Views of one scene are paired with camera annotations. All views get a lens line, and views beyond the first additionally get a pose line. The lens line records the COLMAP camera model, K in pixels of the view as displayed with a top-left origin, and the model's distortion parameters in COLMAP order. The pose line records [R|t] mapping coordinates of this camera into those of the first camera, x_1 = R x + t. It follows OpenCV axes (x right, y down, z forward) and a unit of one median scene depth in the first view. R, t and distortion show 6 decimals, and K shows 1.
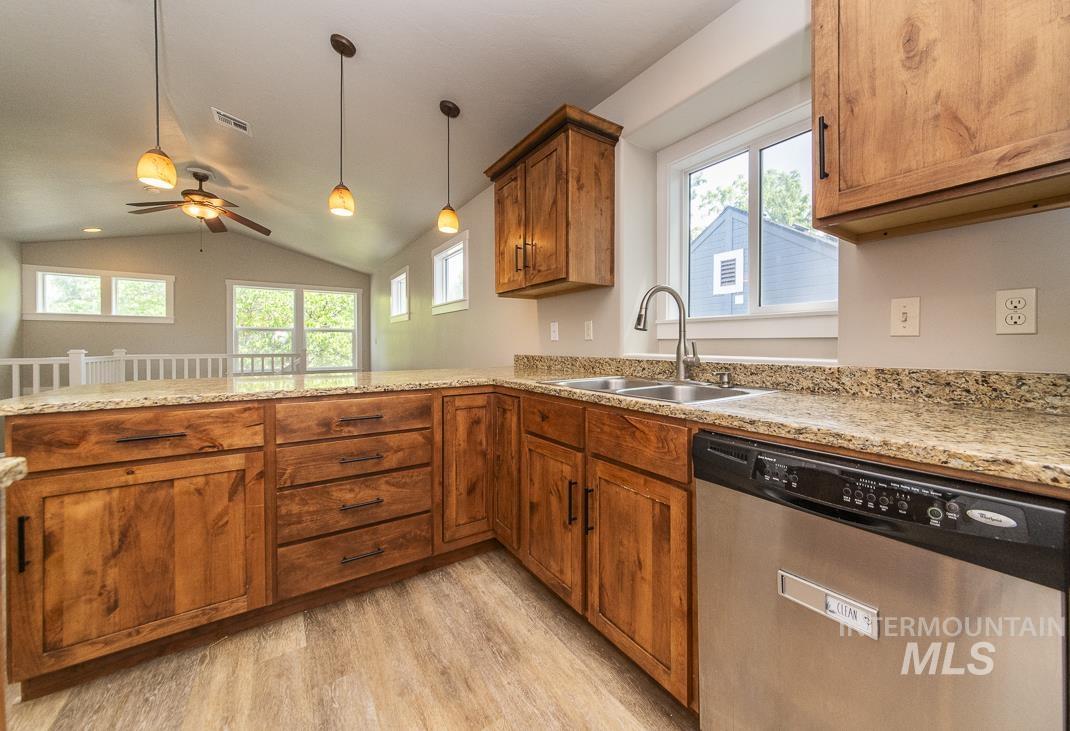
lens RADIAL K [[405.0, 0, 561.9], [0, 405.0, 346.7], [0, 0, 1]] dist [-0.000837, -0.000067]
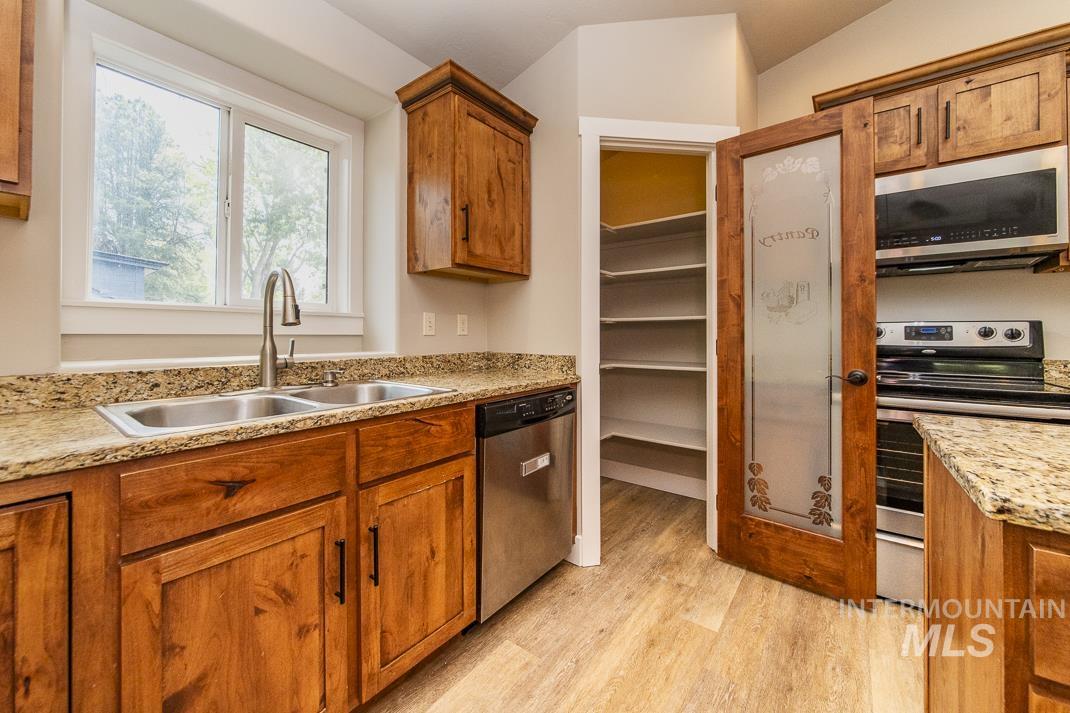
lens RADIAL K [[410.4, 0, 535.8], [0, 410.4, 331.1], [0, 0, 1]] dist [-0.009102, 0.000087]
pose [[-0.294855, 0.009093, 0.955499, -0.846854], [0.006818, 0.999949, -0.007412, -0.026843], [-0.955518, 0.004329, -0.294902, 0.992444]]
